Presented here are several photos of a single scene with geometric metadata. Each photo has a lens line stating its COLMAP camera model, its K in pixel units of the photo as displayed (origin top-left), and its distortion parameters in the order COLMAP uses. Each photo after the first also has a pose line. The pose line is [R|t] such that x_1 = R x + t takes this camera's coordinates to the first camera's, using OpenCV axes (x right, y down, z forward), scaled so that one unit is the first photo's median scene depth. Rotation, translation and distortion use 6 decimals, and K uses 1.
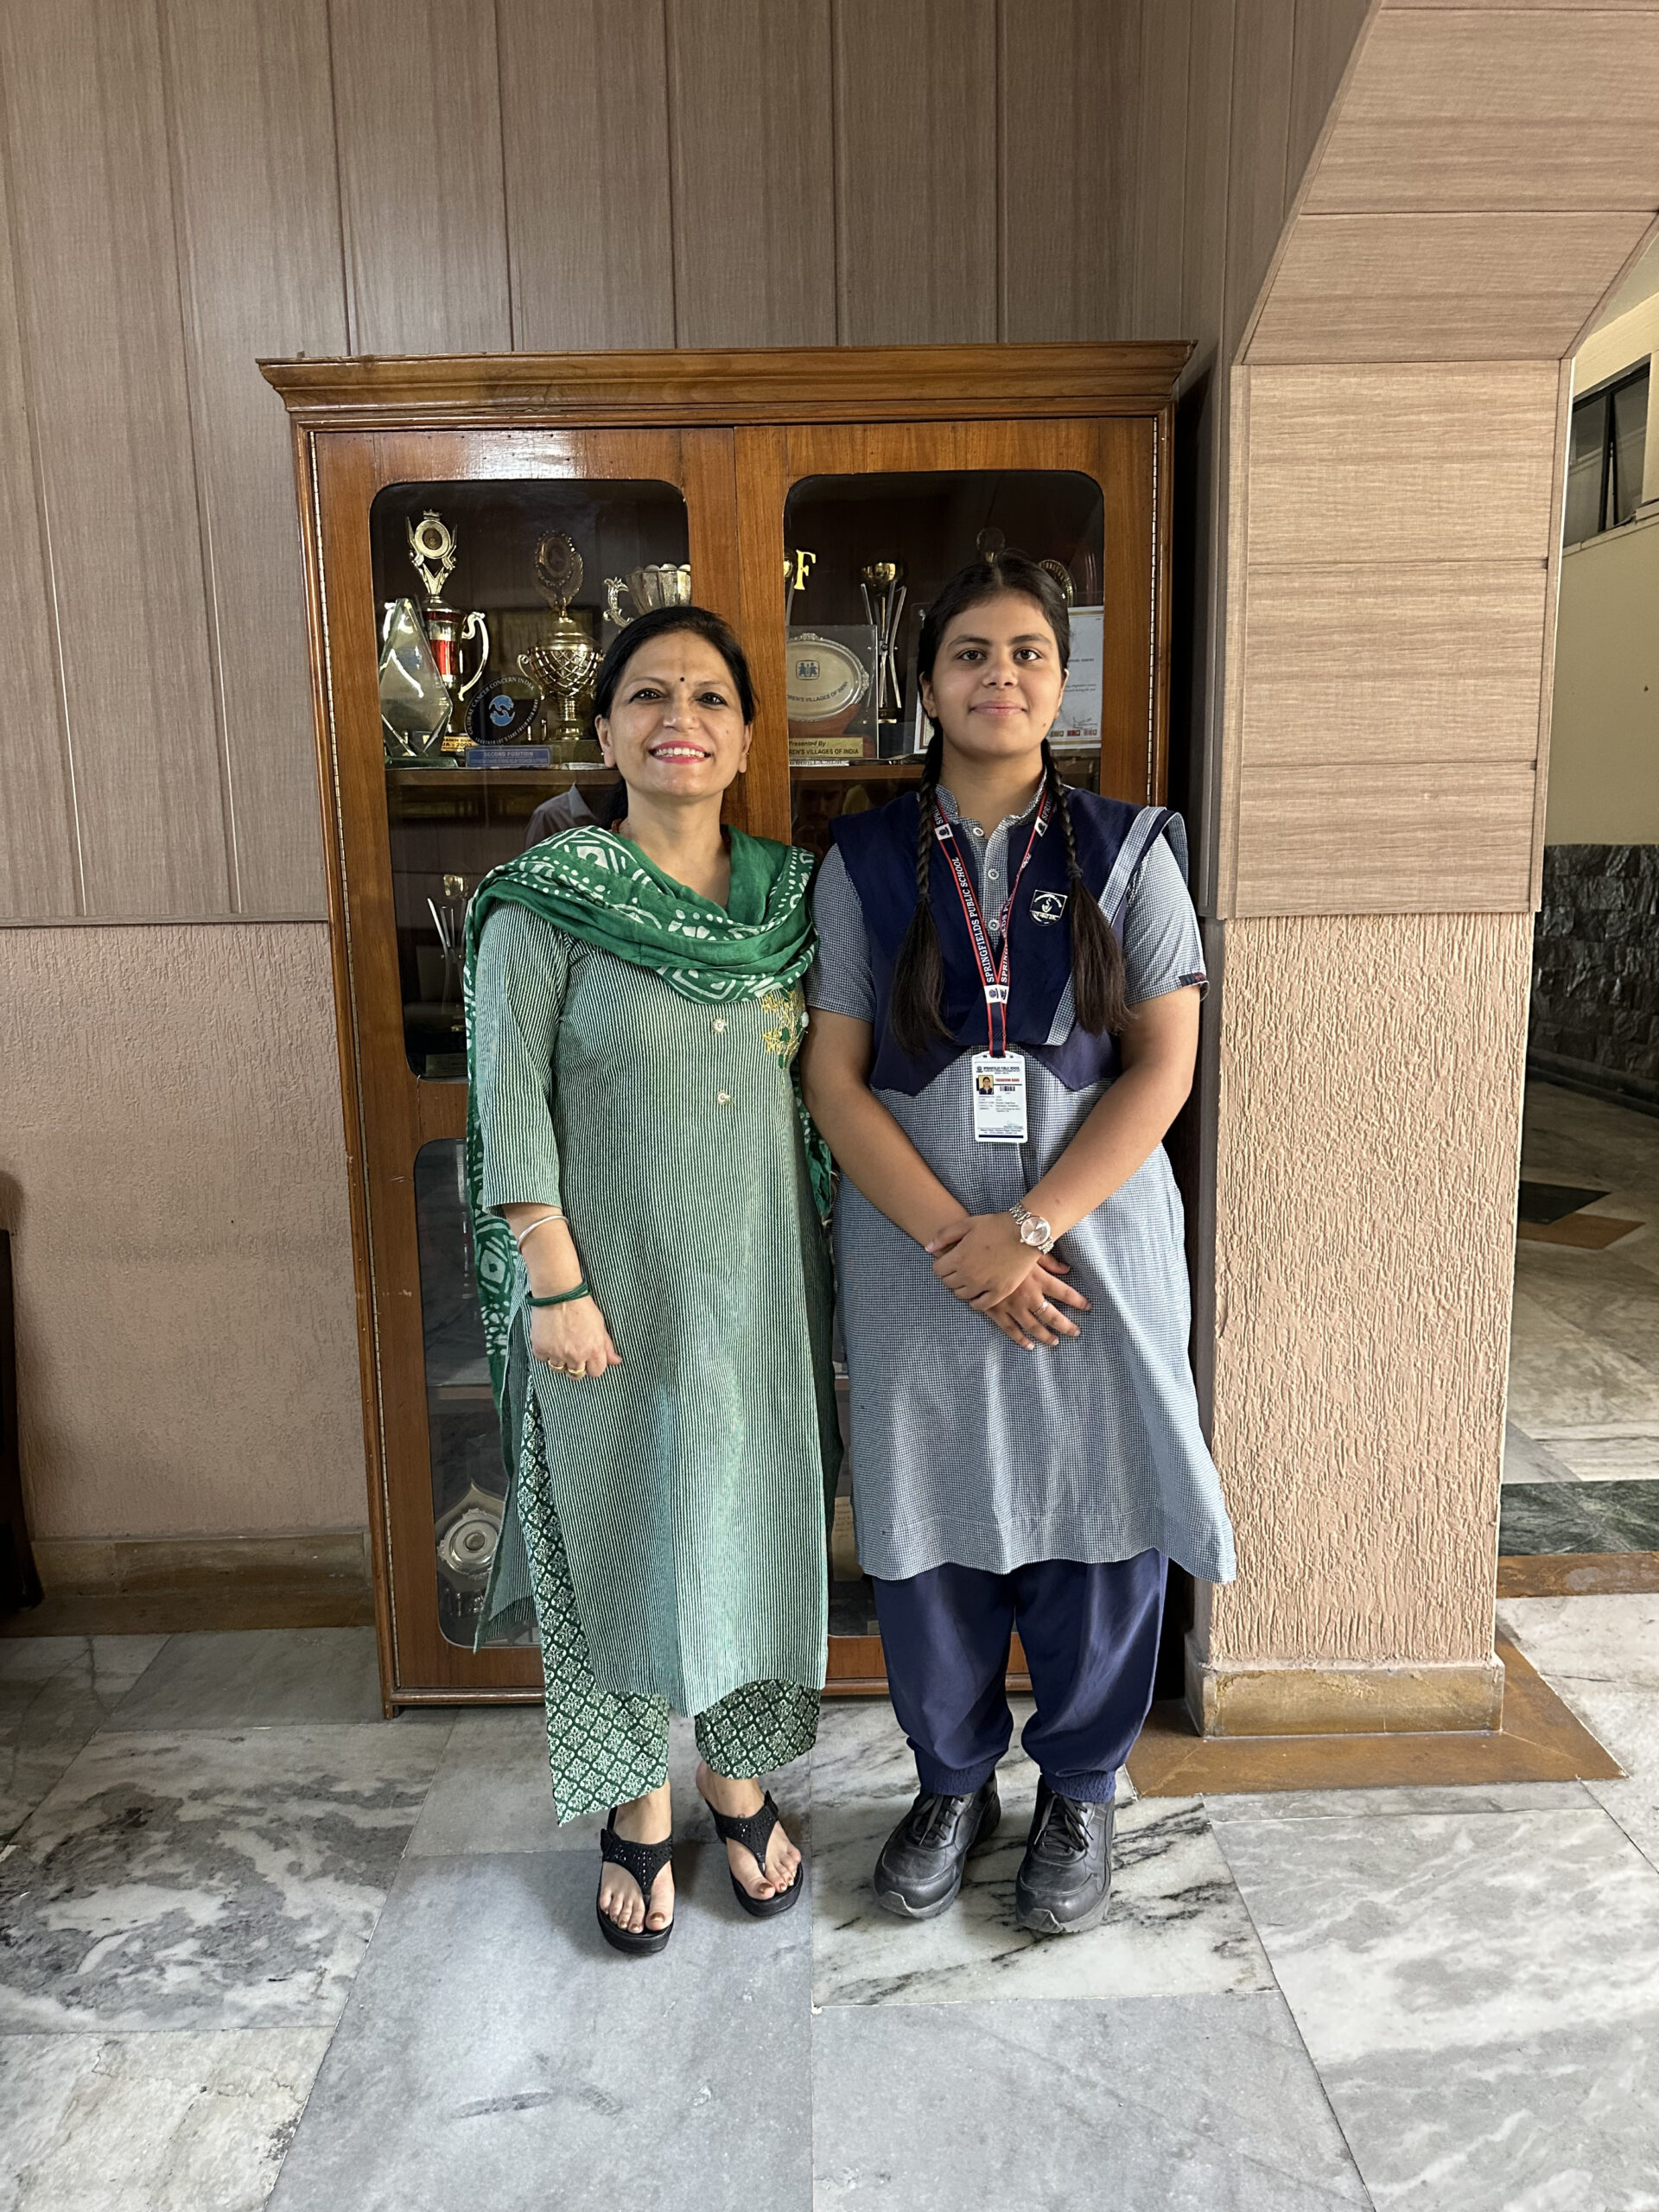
lens RADIAL K [[1545.5, 0, 839.5], [0, 1545.5, 1101.6], [0, 0, 1]] dist [0.001711, -0.010590]
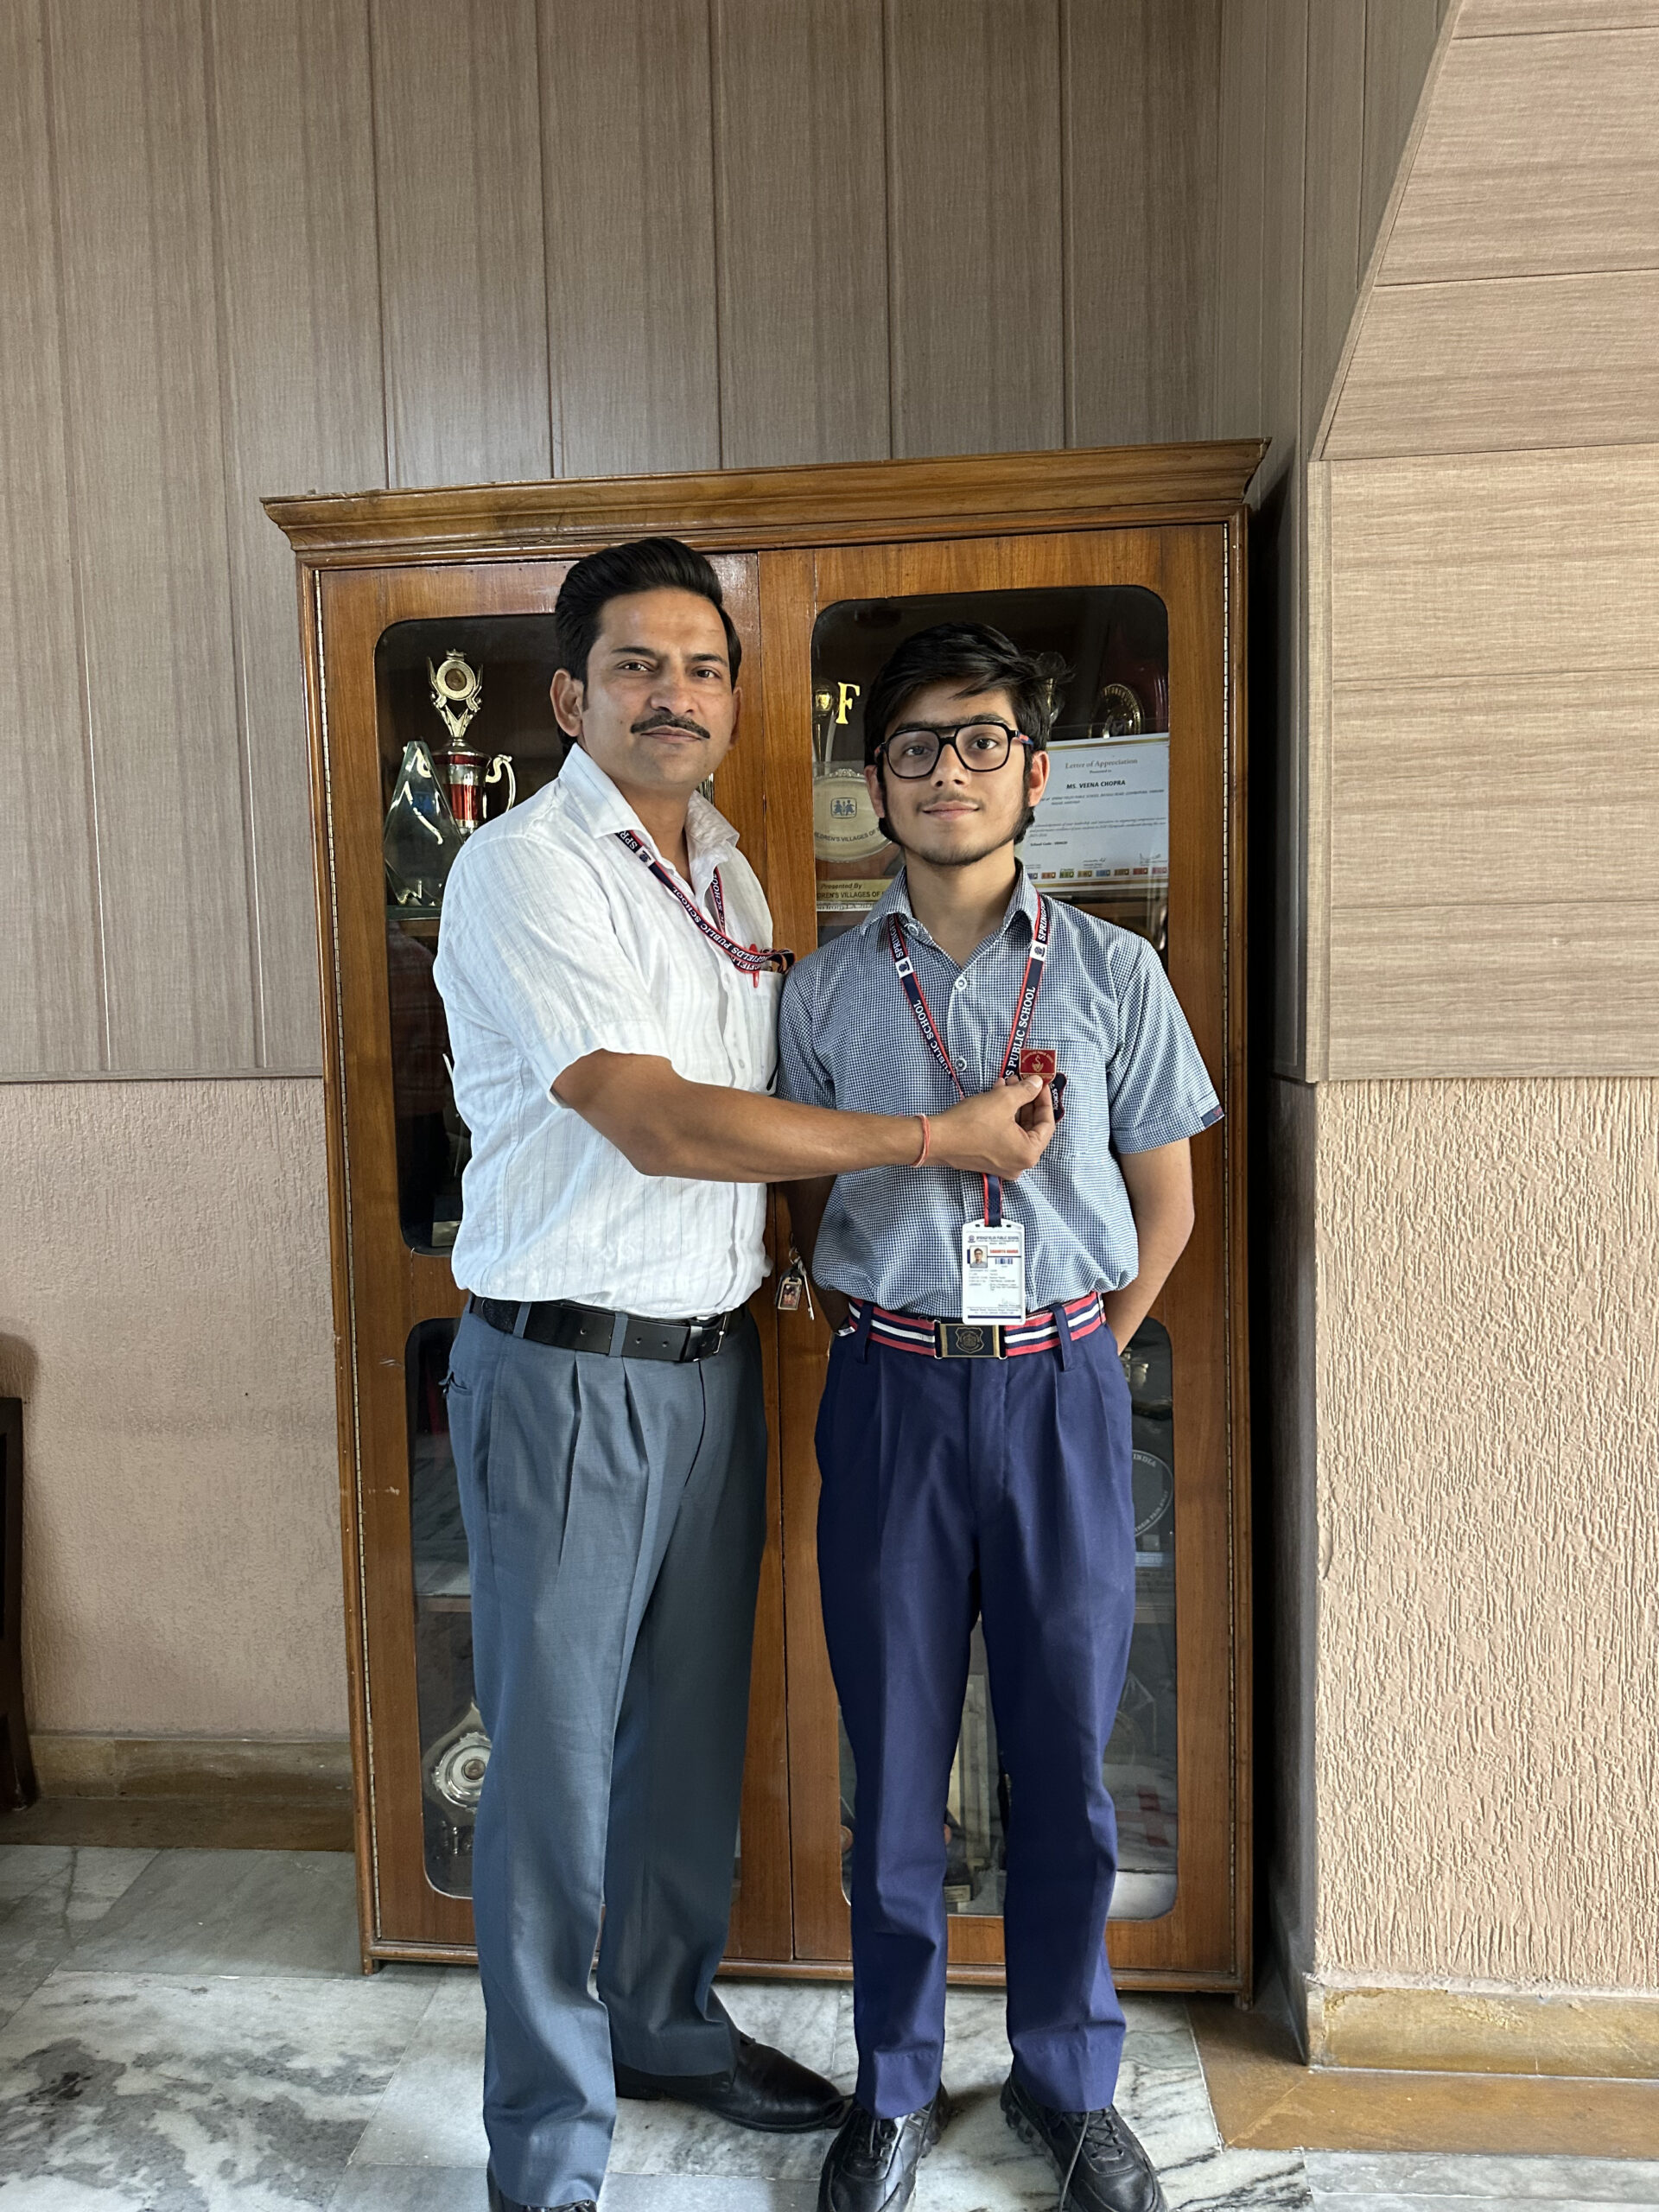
lens RADIAL K [[1550.8, 0, 819.5], [0, 1550.8, 1096.4], [0, 0, 1]] dist [-0.000837, -0.009076]
pose [[0.994202, 0.003420, -0.107471, 0.068142], [-0.012843, 0.996116, -0.087111, -0.032547], [0.106756, 0.087987, 0.990385, 0.117643]]
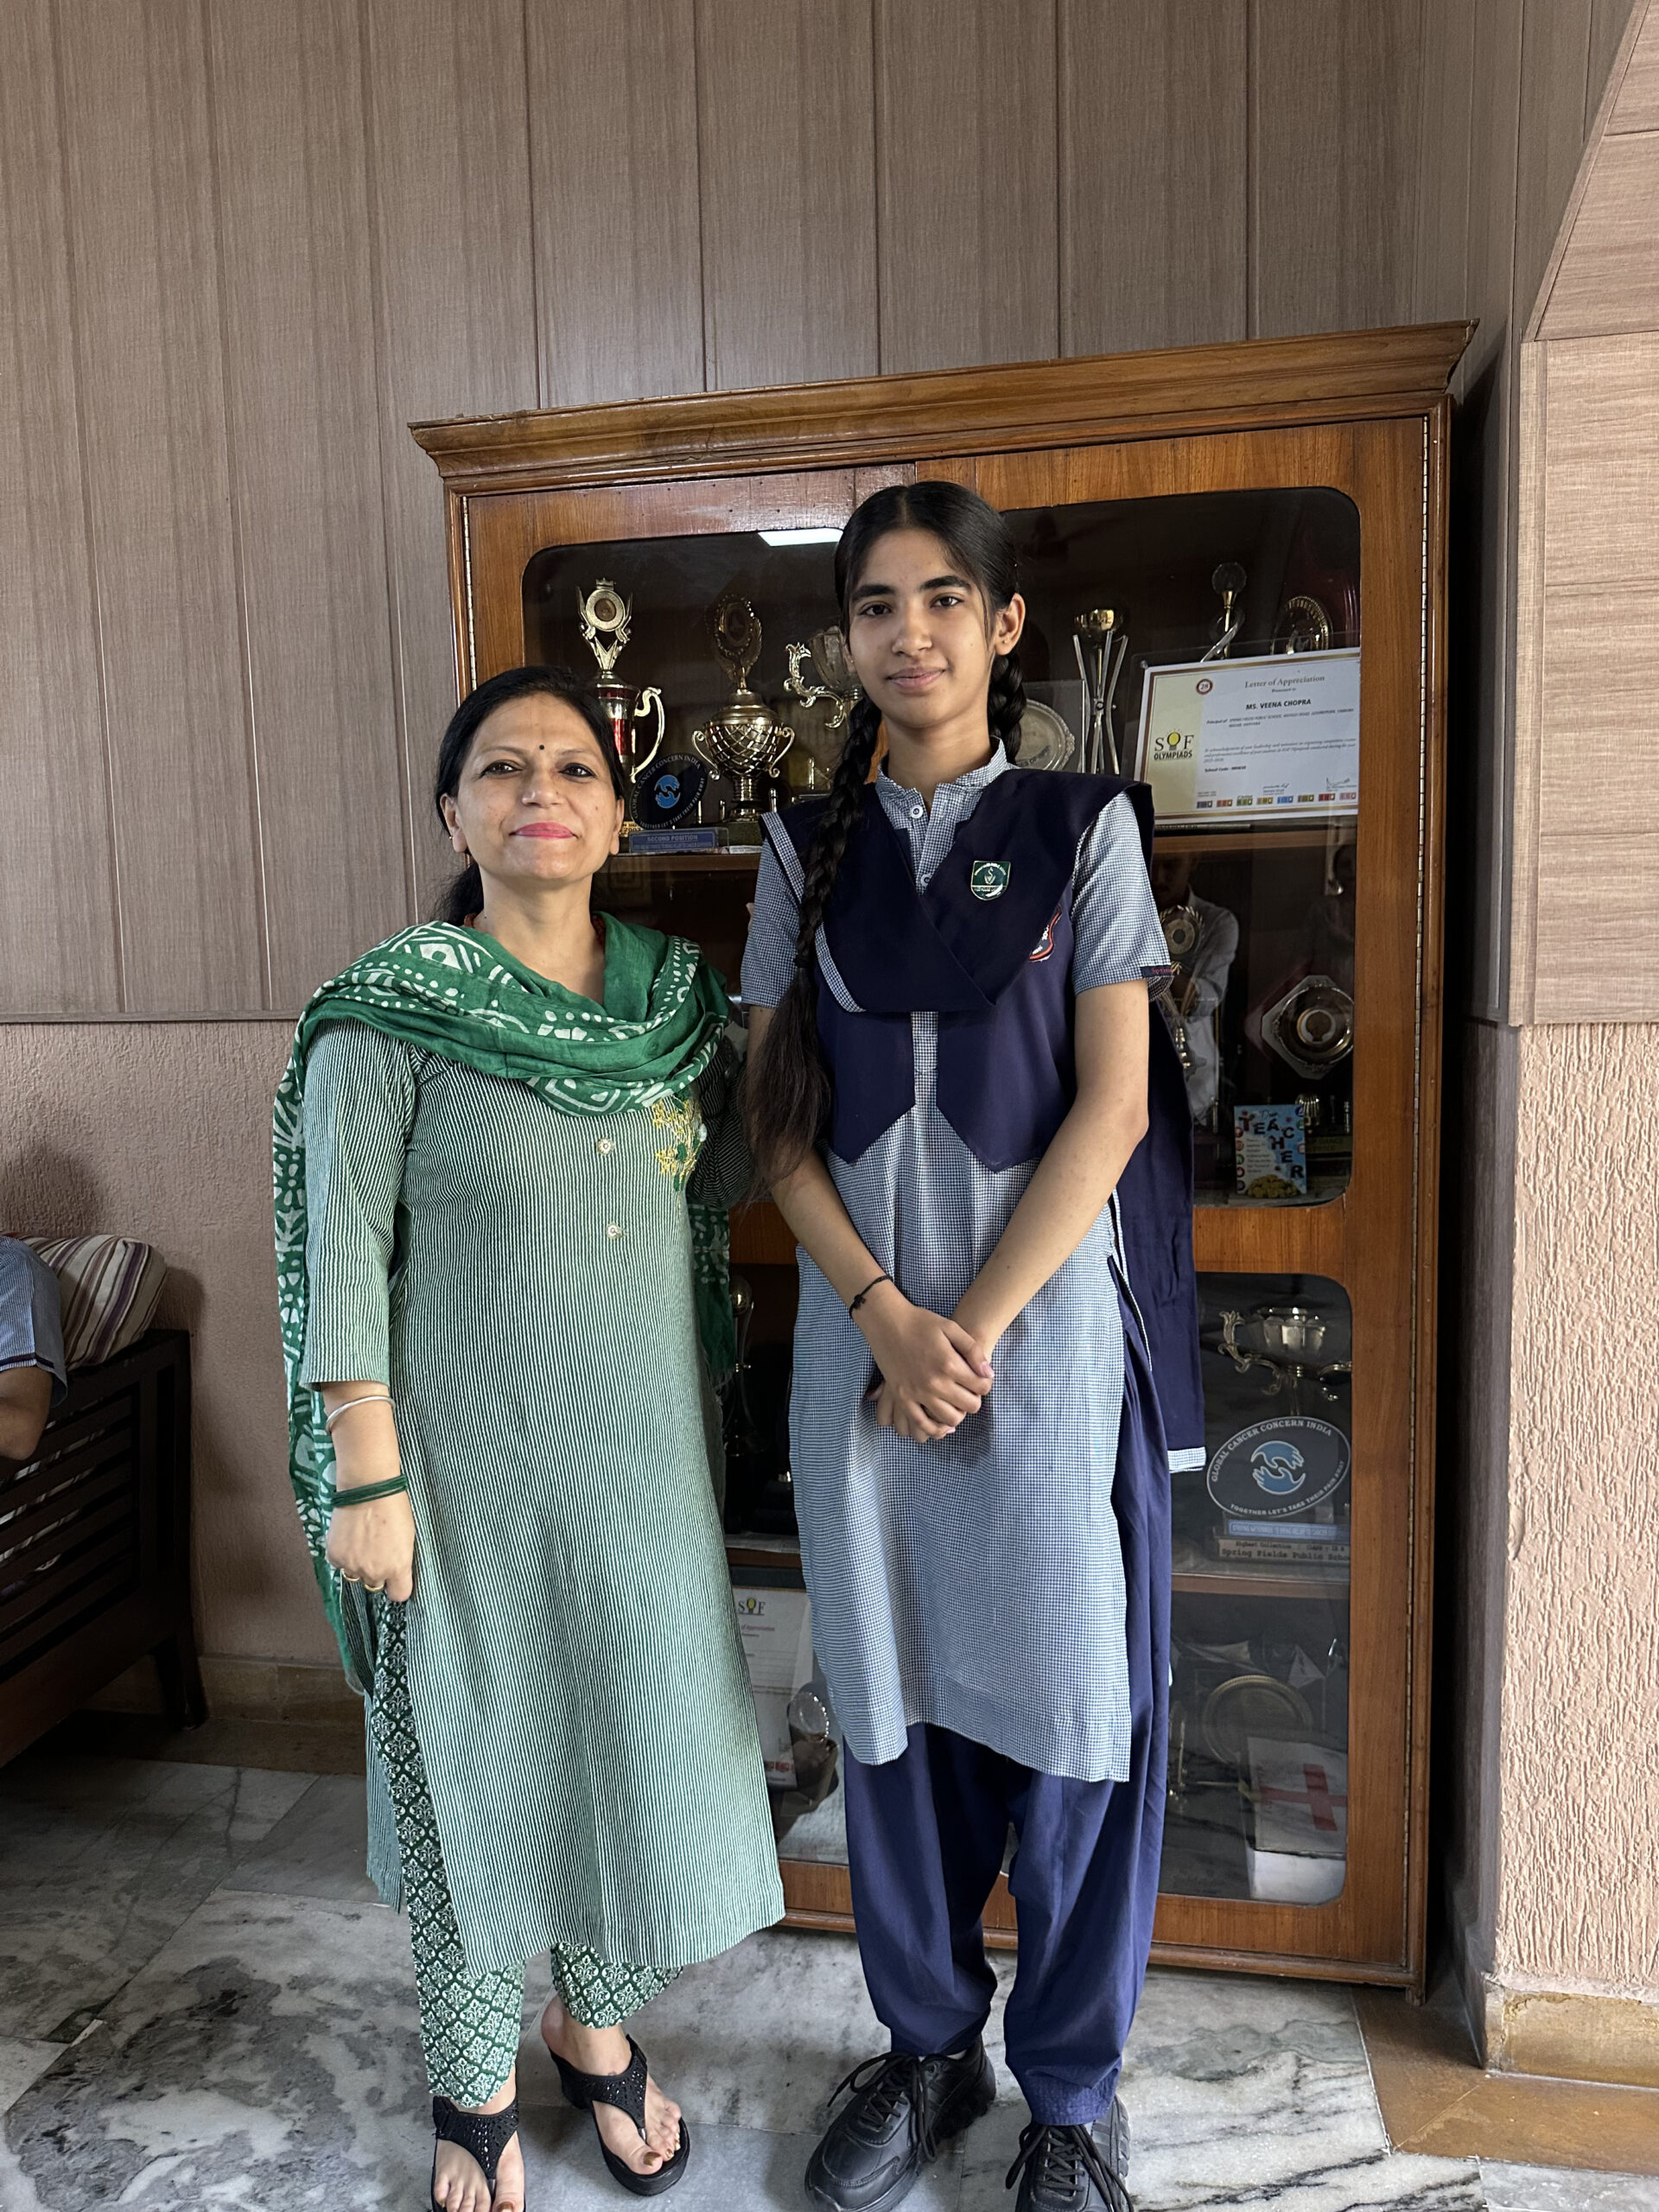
lens RADIAL K [[1554.6, 0, 825.2], [0, 1554.6, 1092.3], [0, 0, 1]] dist [-0.006209, -0.005263]
pose [[0.978561, 0.016510, -0.205295, 0.067073], [-0.028468, 0.998057, -0.055431, -0.030883], [0.203981, 0.060087, 0.977129, 0.153510]]
